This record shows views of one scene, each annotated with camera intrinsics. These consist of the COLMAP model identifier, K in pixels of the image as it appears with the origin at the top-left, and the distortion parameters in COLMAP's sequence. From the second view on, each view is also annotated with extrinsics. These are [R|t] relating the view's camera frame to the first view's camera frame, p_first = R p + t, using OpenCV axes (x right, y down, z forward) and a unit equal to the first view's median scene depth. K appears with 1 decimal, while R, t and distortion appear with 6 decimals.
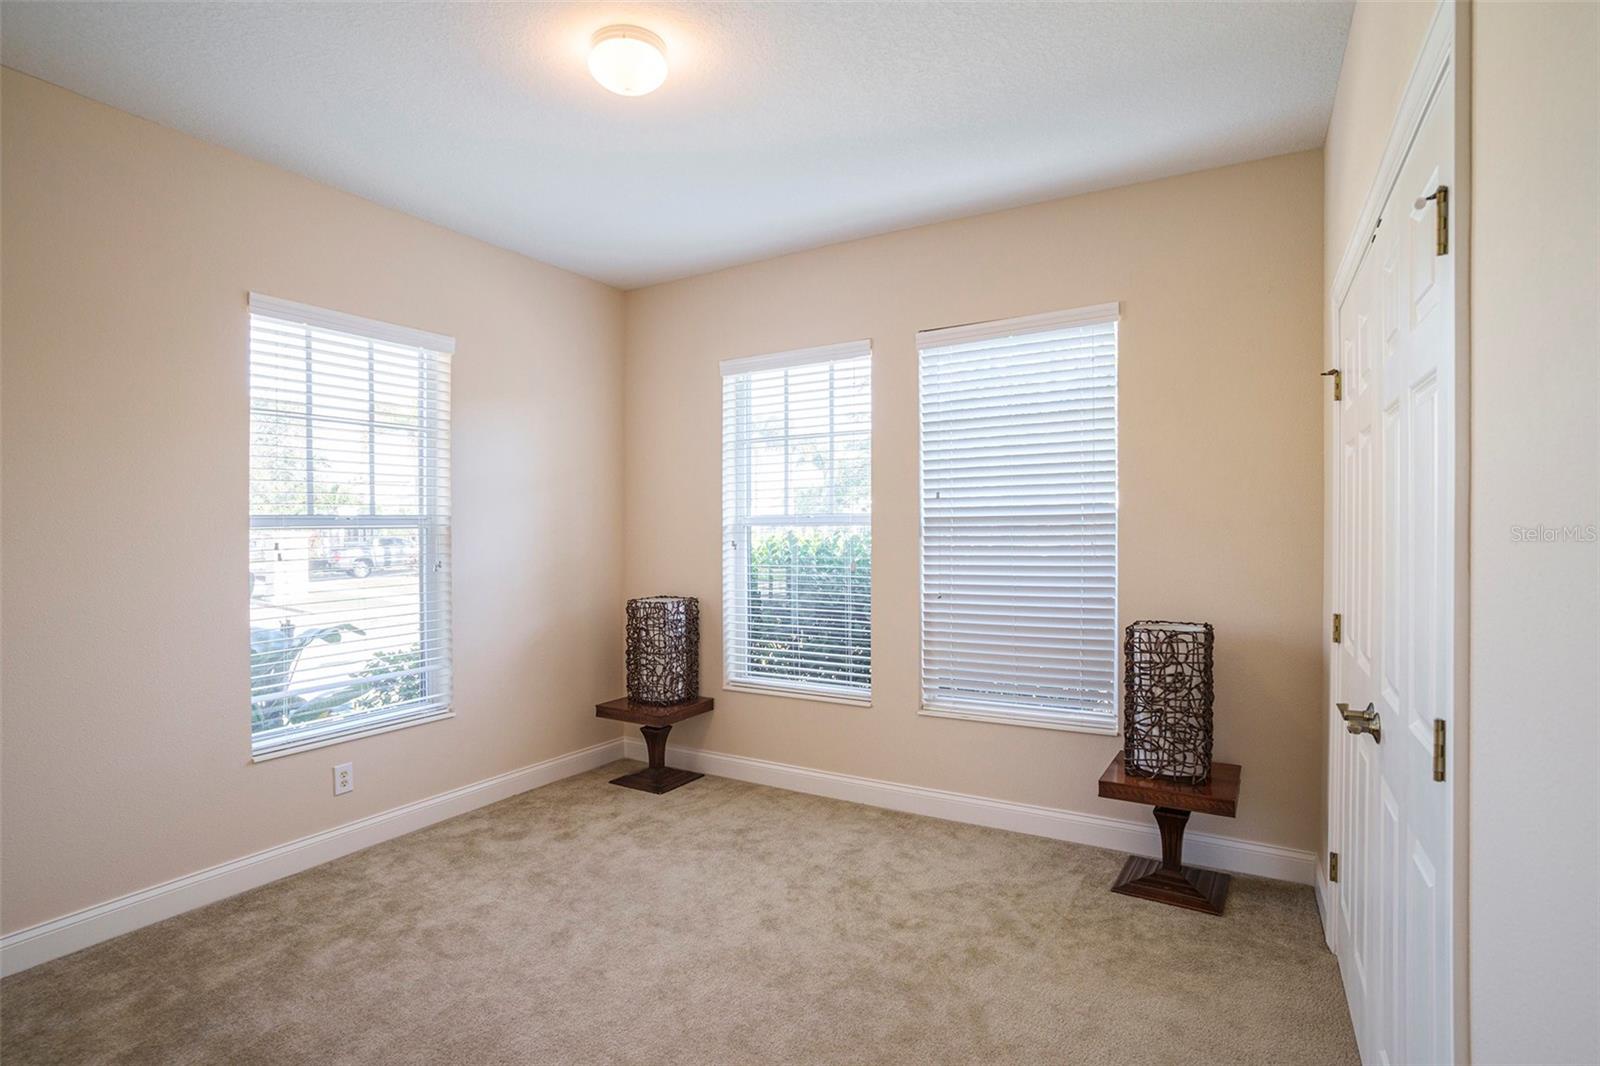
lens RADIAL K [[784.2, 0, 811.9], [0, 784.2, 524.2], [0, 0, 1]] dist [-0.065860, 0.019837]
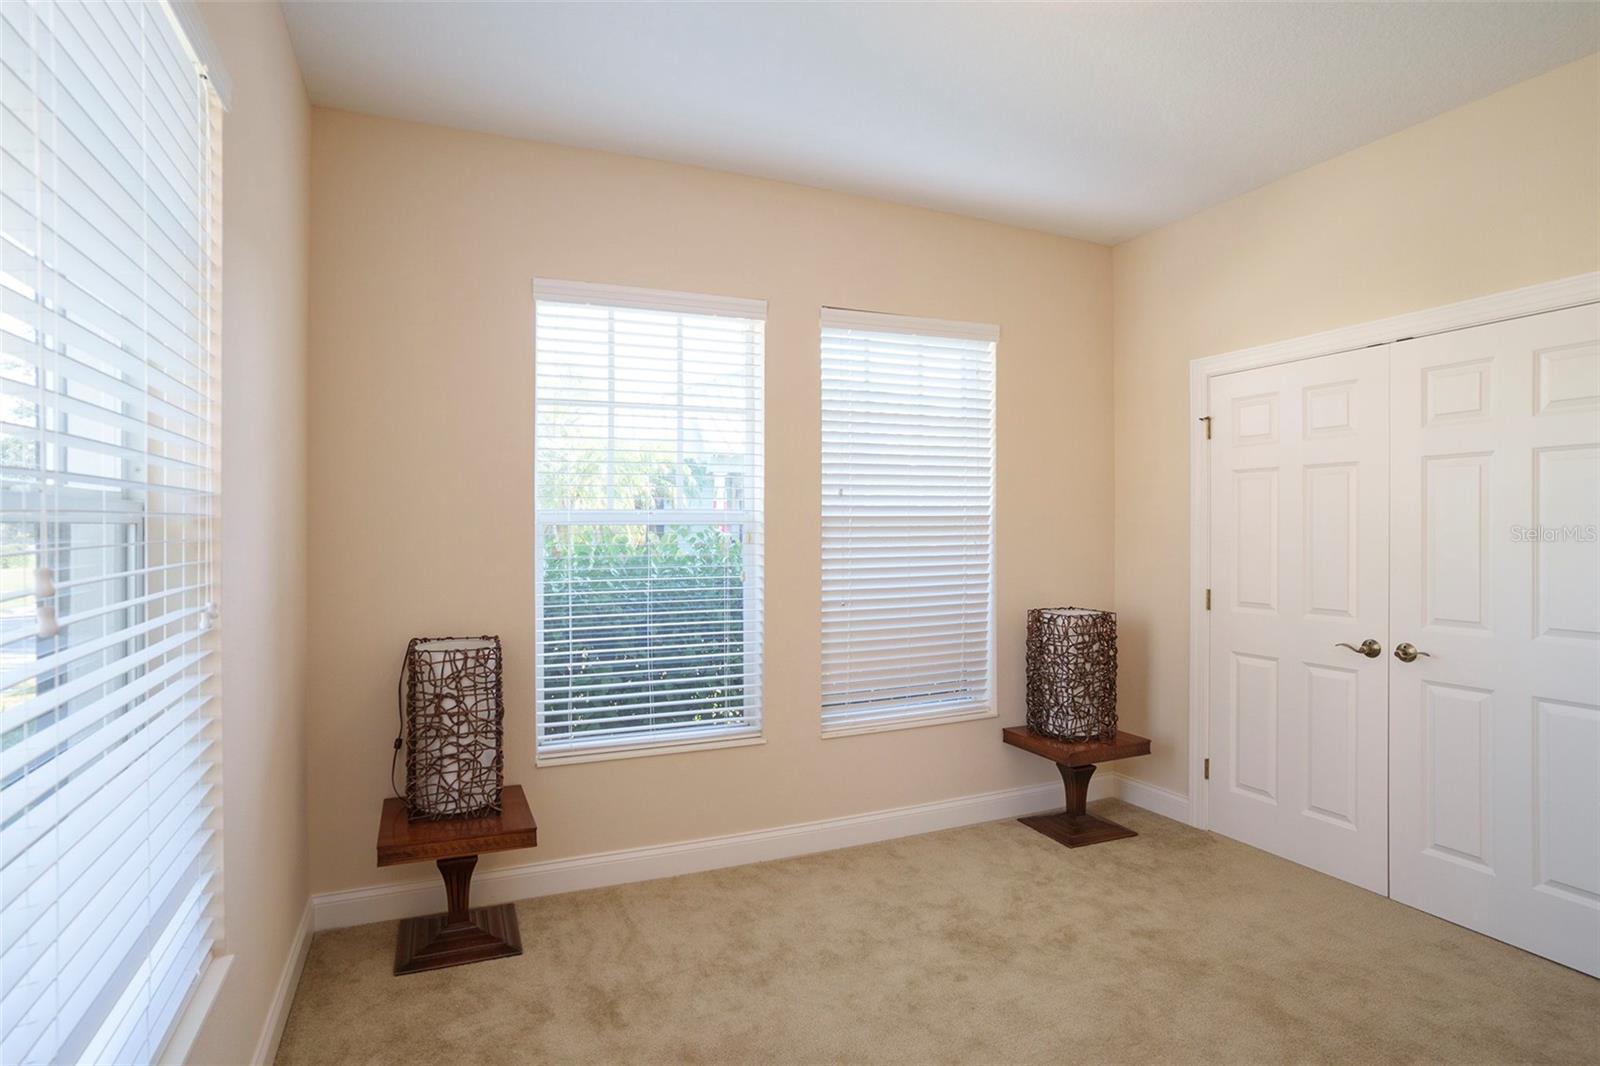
lens RADIAL K [[784.2, 0, 816.0], [0, 784.2, 531.5], [0, 0, 1]] dist [-0.065860, 0.019837]
pose [[0.602826, 0.003728, 0.797864, -0.580475], [-0.004028, 0.999991, -0.001629, 0.010004], [-0.797862, -0.002232, 0.602836, 0.475816]]
